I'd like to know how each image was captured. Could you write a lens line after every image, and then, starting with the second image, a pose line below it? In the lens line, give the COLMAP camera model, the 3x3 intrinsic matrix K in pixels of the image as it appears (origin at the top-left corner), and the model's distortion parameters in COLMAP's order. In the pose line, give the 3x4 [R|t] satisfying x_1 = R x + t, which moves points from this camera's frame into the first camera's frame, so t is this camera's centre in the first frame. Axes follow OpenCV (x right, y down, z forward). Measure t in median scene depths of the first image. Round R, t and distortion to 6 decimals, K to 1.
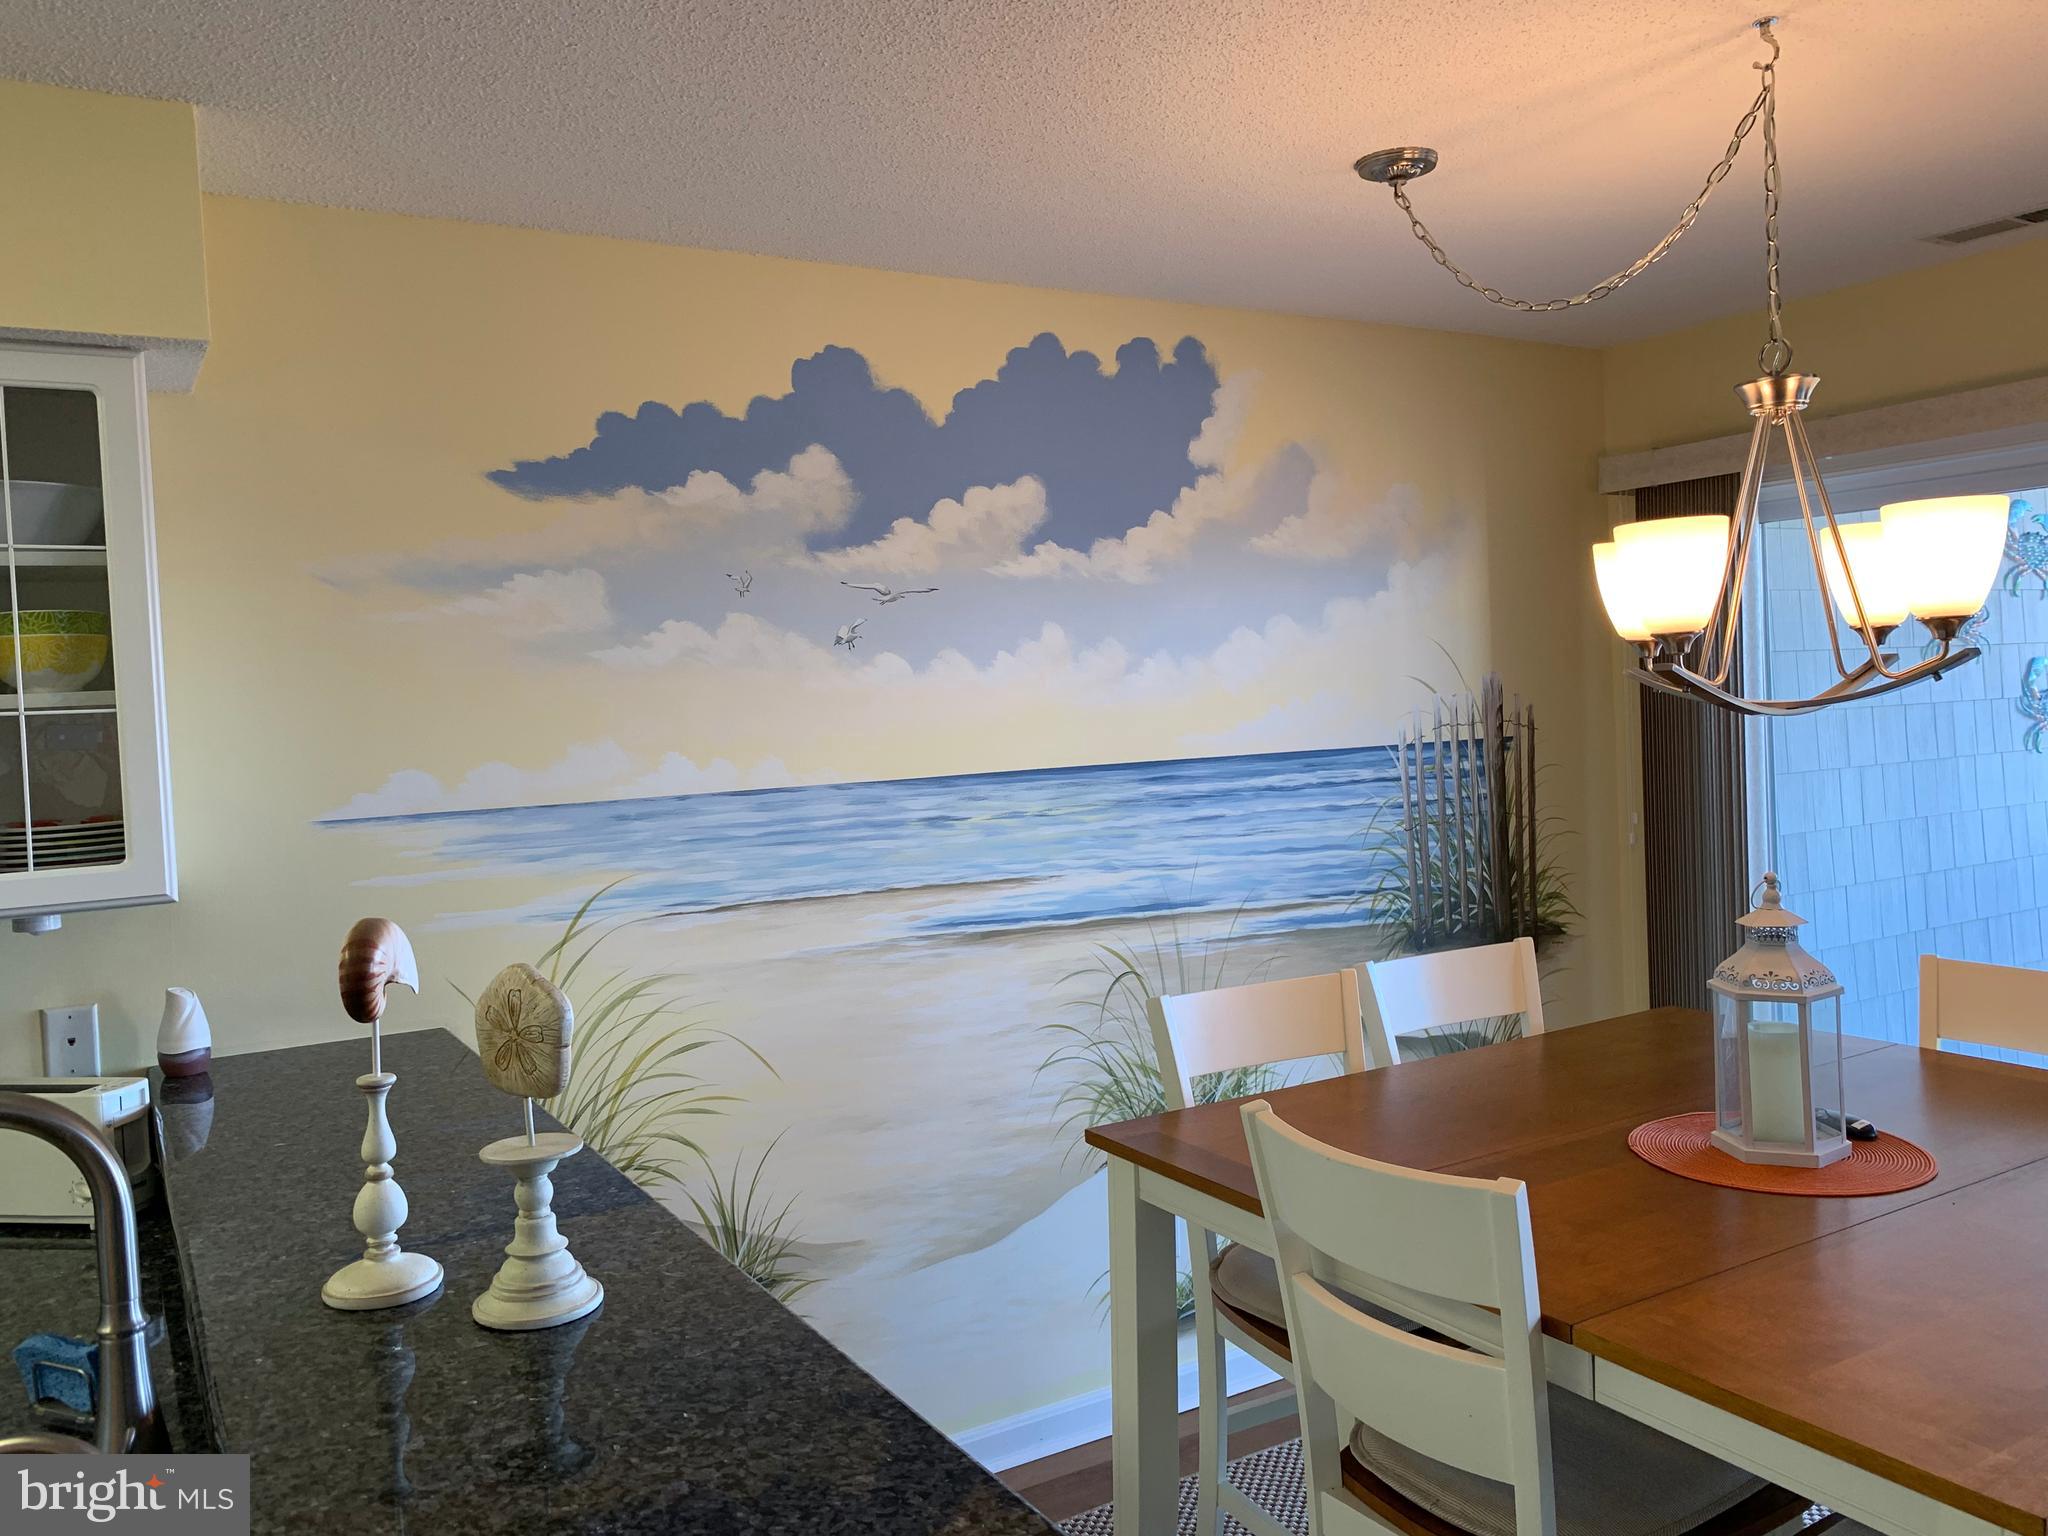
lens RADIAL K [[1565.8, 0, 1021.4], [0, 1565.8, 756.1], [0, 0, 1]] dist [0.106125, -0.170211]
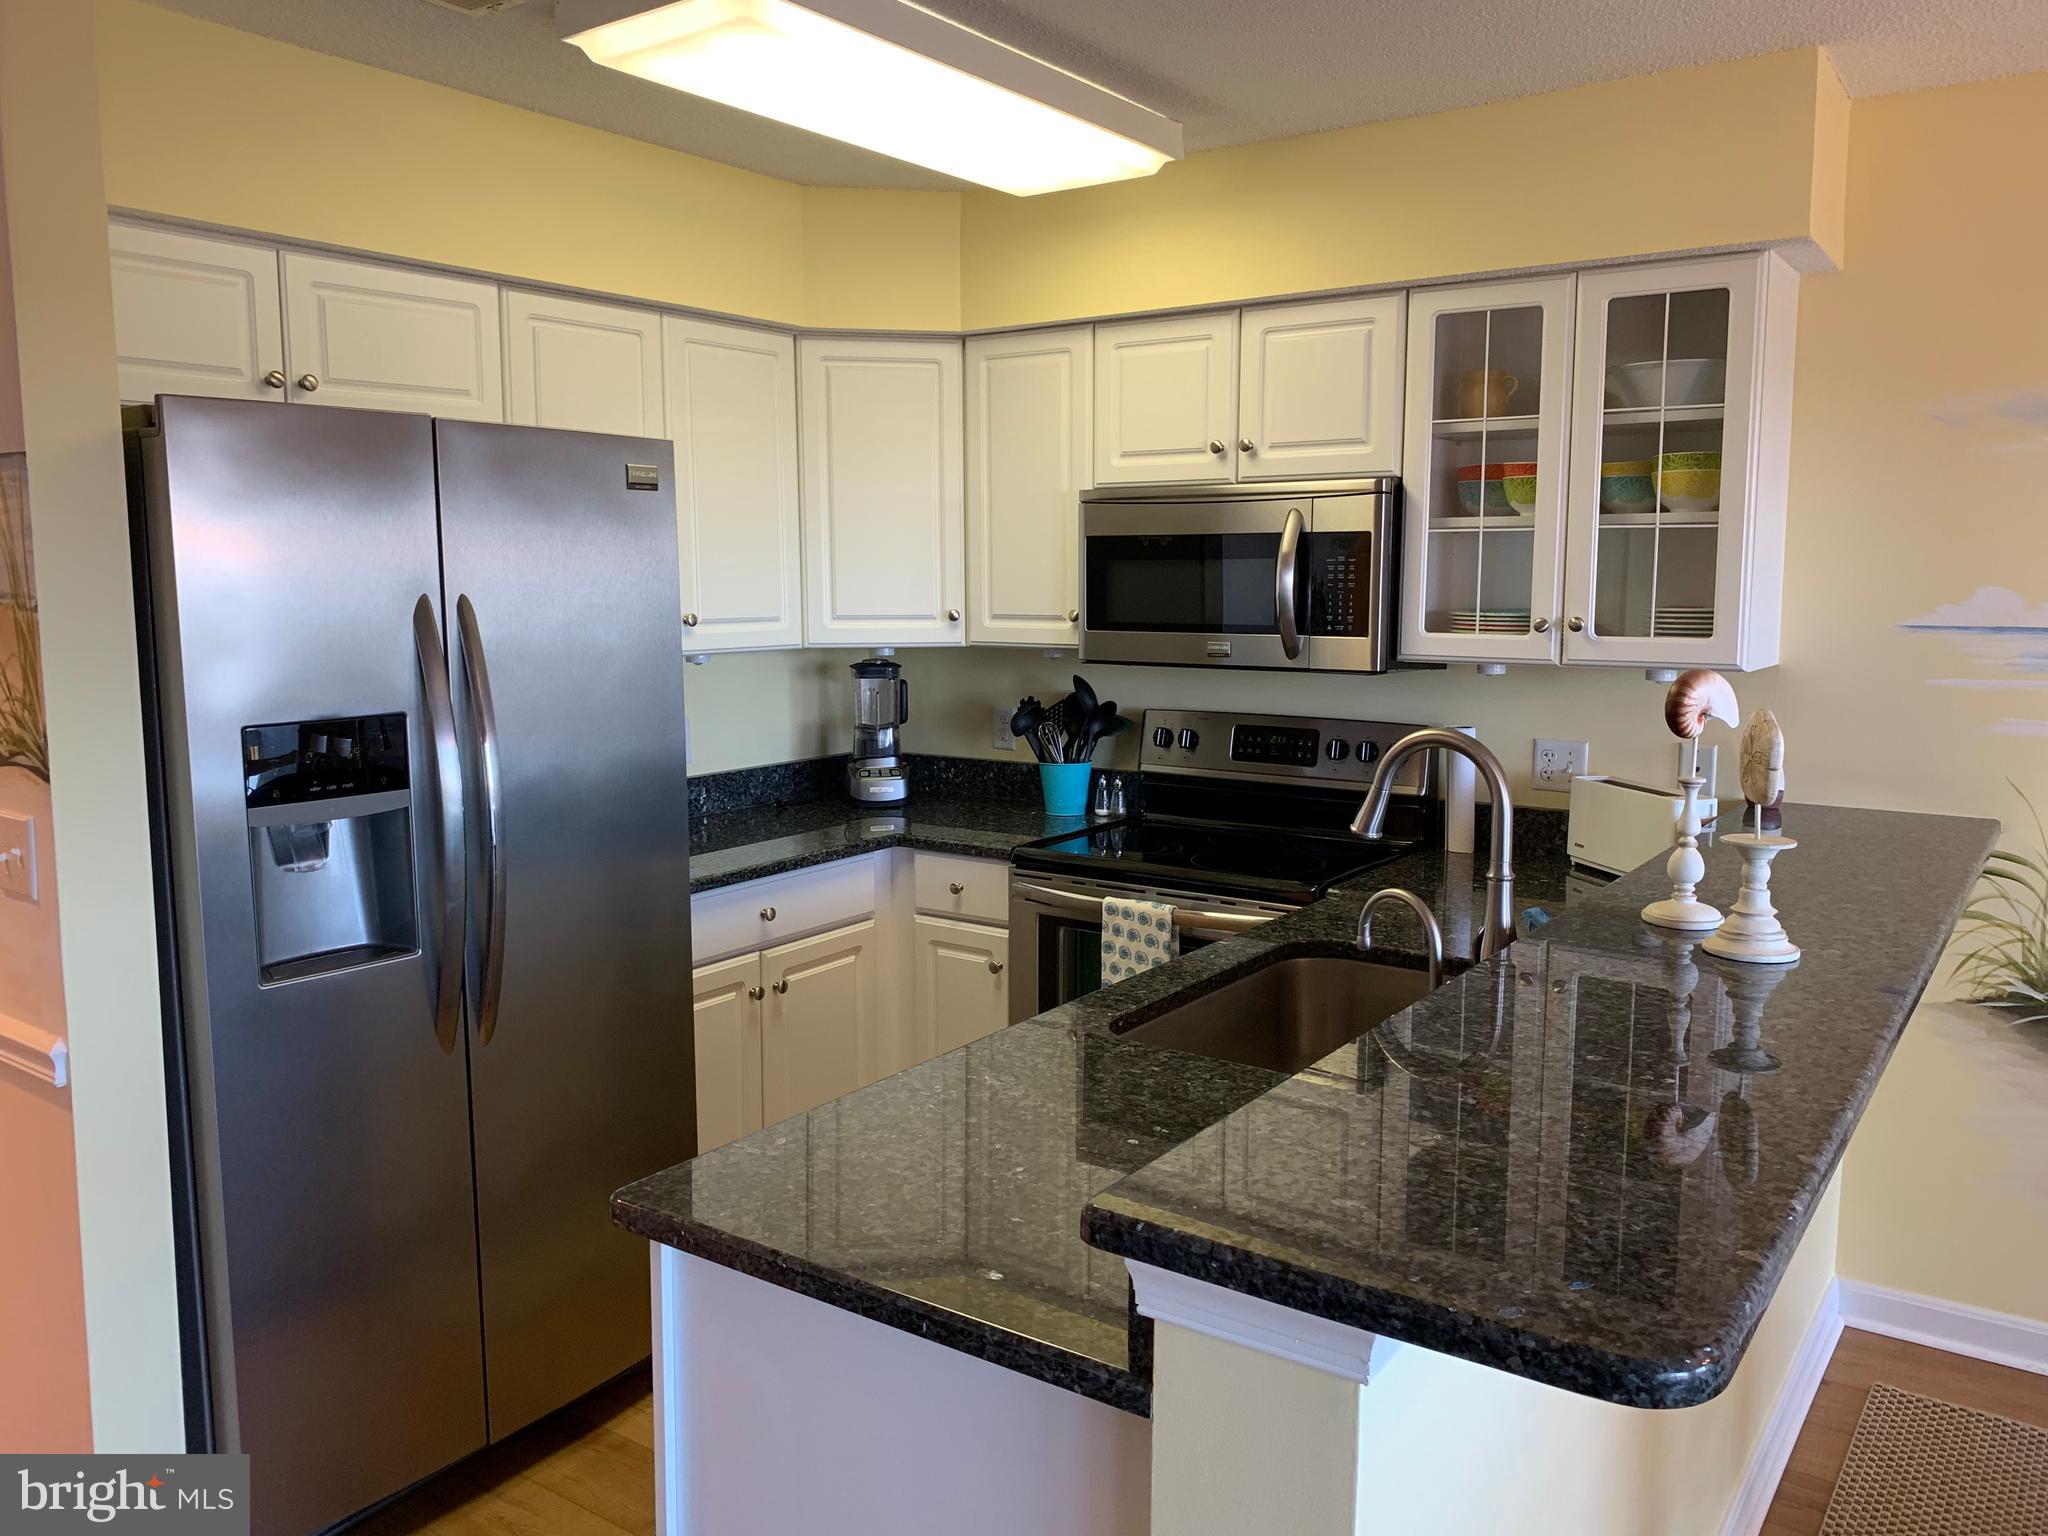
lens RADIAL K [[1570.2, 0, 1039.7], [0, 1570.2, 751.9], [0, 0, 1]] dist [0.064718, -0.092019]
pose [[0.412534, 0.147246, -0.898963, 0.279773], [-0.052885, 0.989056, 0.137734, 0.003933], [0.909406, -0.009278, 0.415807, -0.065720]]
